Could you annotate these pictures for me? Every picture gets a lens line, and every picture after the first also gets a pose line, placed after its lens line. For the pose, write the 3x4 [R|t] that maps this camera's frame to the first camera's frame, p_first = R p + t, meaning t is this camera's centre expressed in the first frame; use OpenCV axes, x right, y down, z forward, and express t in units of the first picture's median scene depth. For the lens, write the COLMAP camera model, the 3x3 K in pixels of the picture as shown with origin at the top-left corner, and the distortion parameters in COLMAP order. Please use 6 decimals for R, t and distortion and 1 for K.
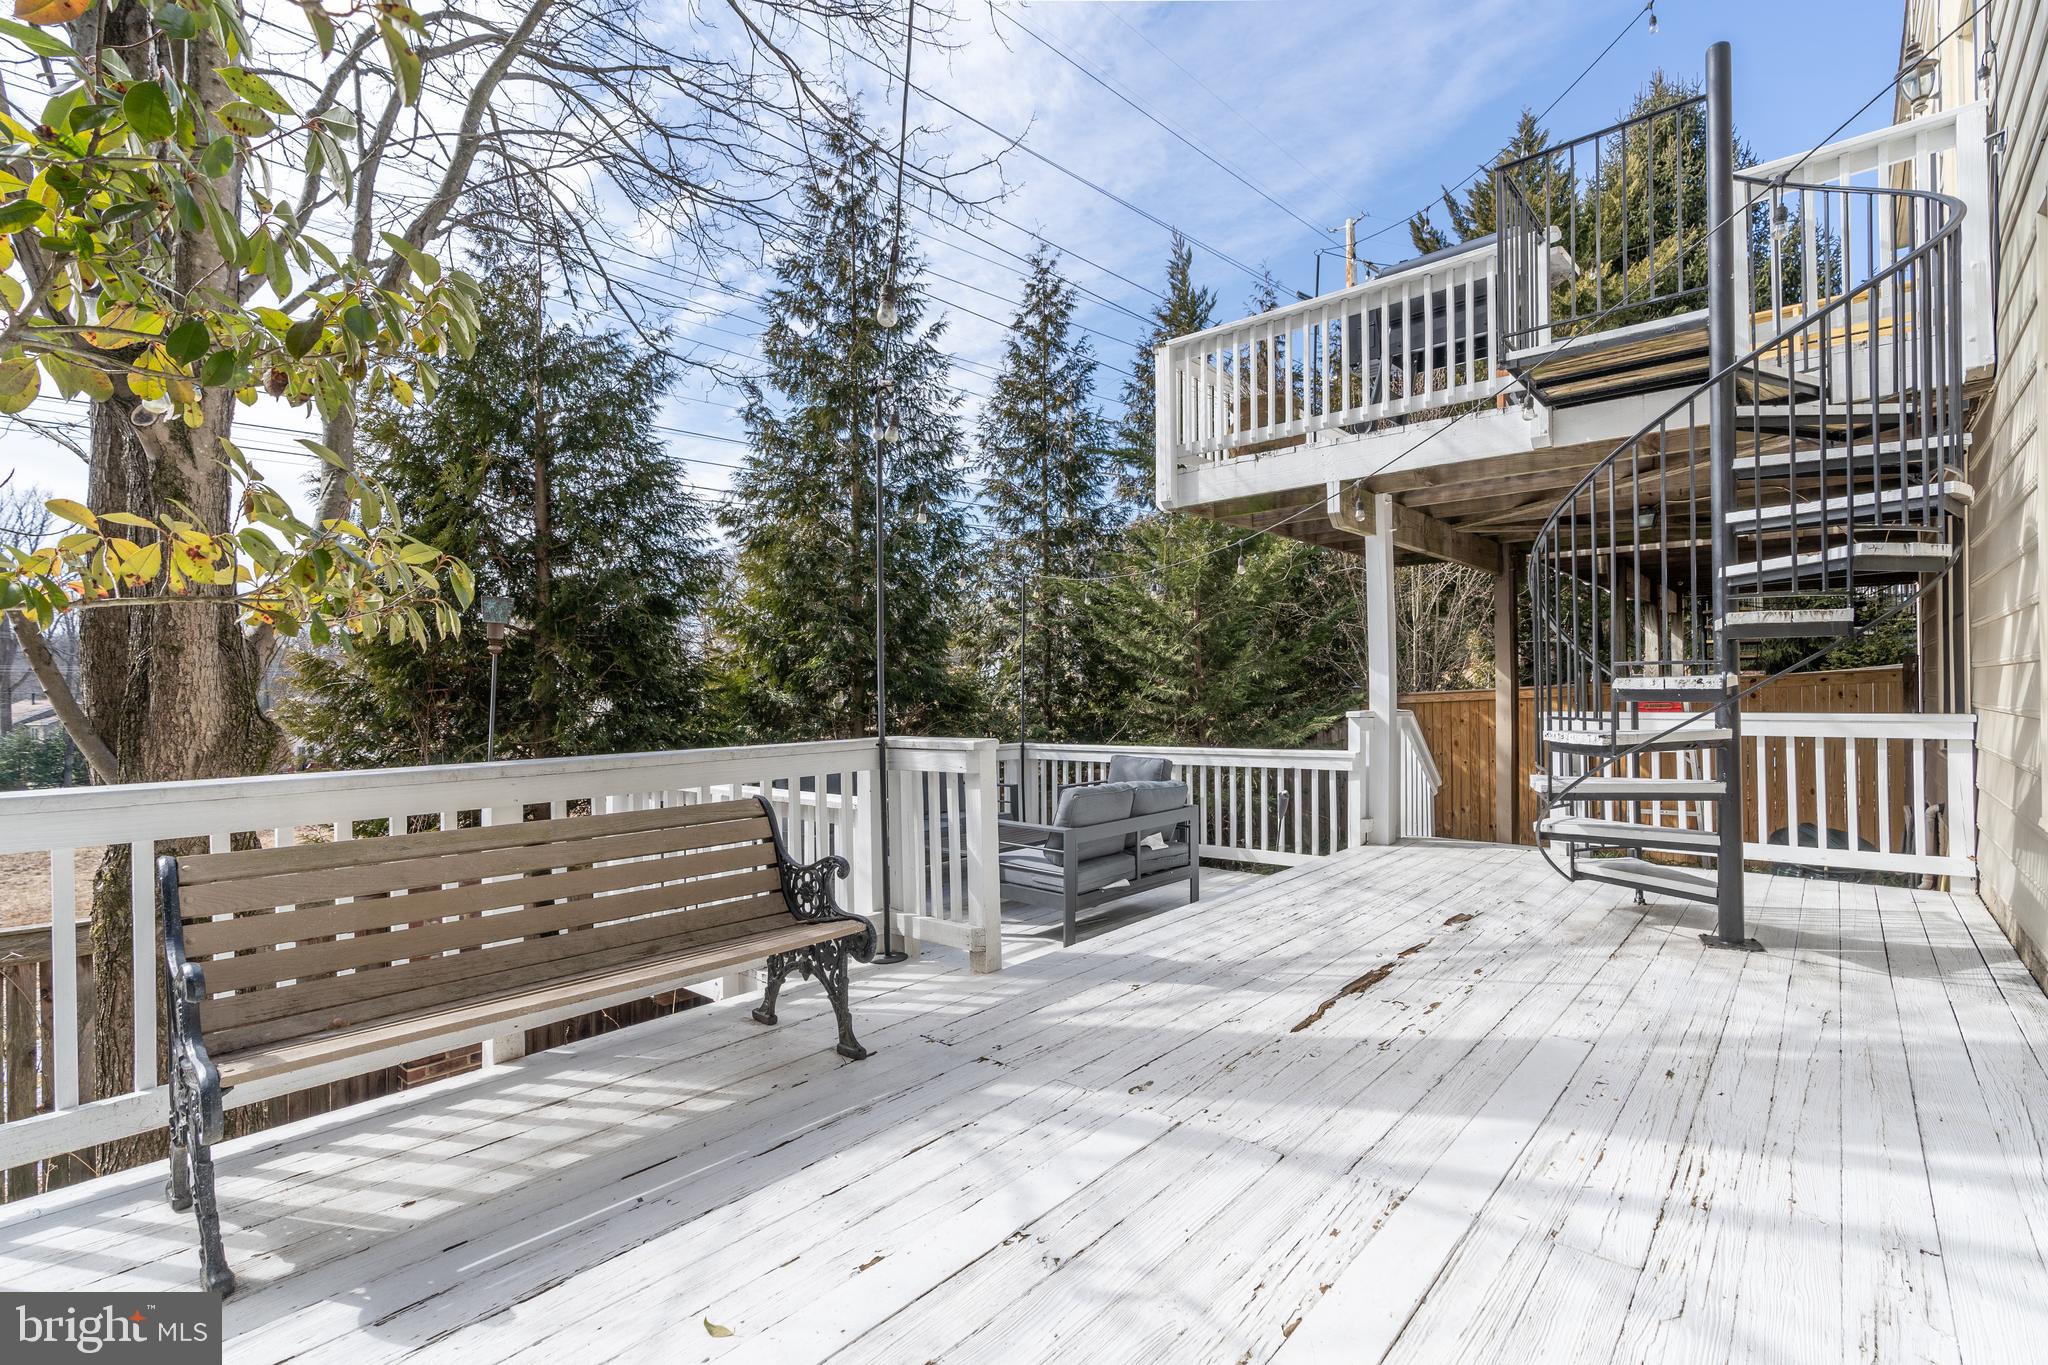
lens RADIAL K [[950.2, 0, 1019.1], [0, 950.2, 693.6], [0, 0, 1]] dist [-0.000810, 0.000206]
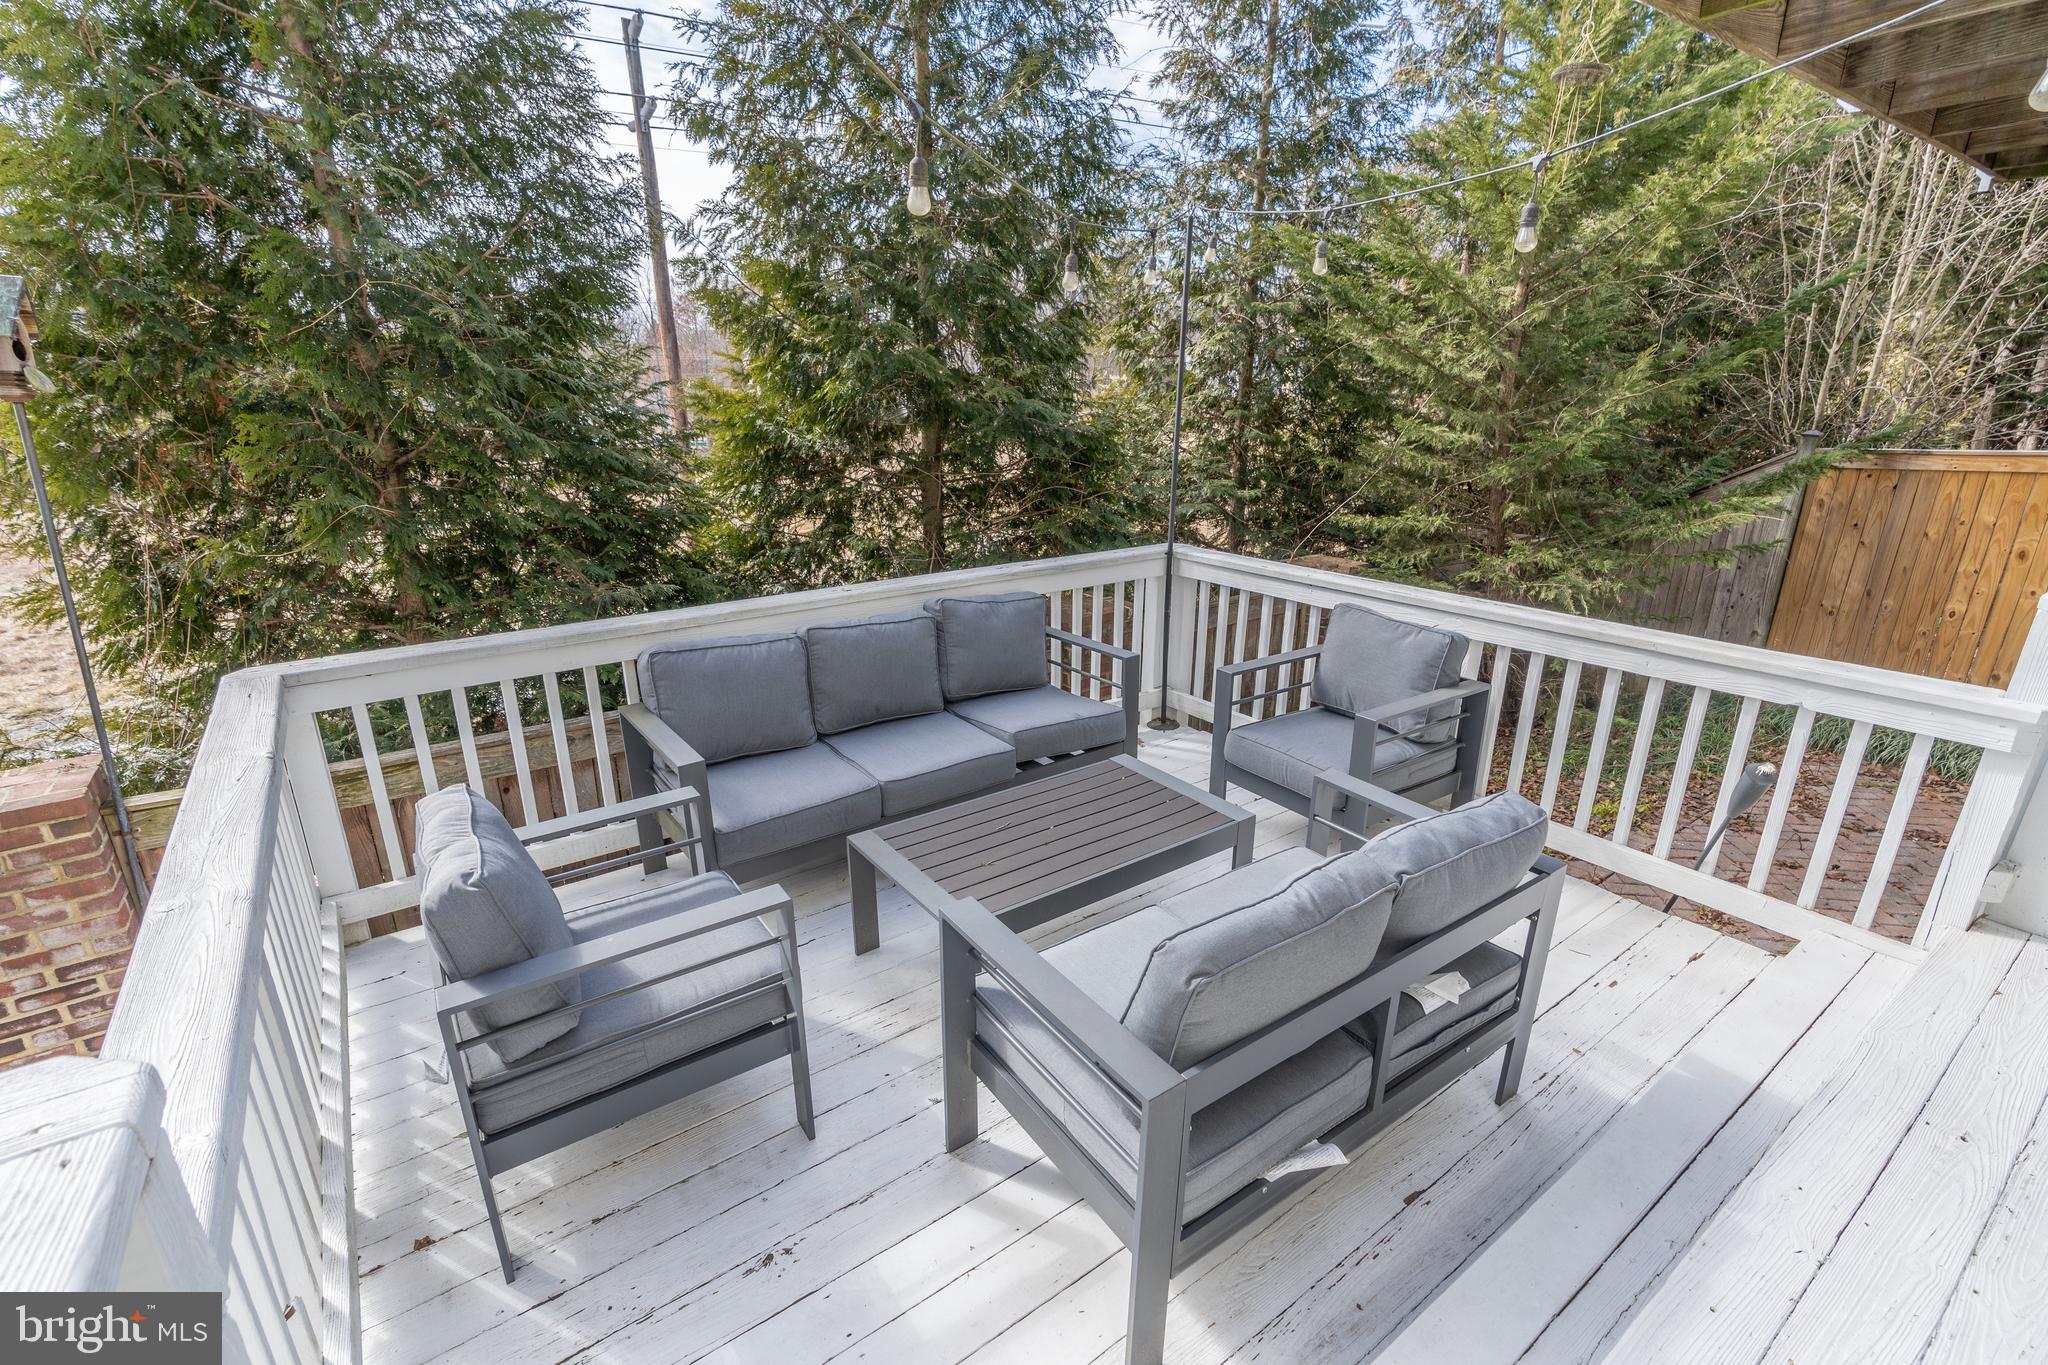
lens RADIAL K [[908.6, 0, 1024.0], [0, 908.6, 682.5], [0, 0, 1]] dist [0.000243, 0.000022]
pose [[0.975430, 0.080546, -0.205059, 0.025564], [-0.011107, 0.947566, 0.319366, -0.030479], [0.220031, -0.309242, 0.925179, 0.334260]]
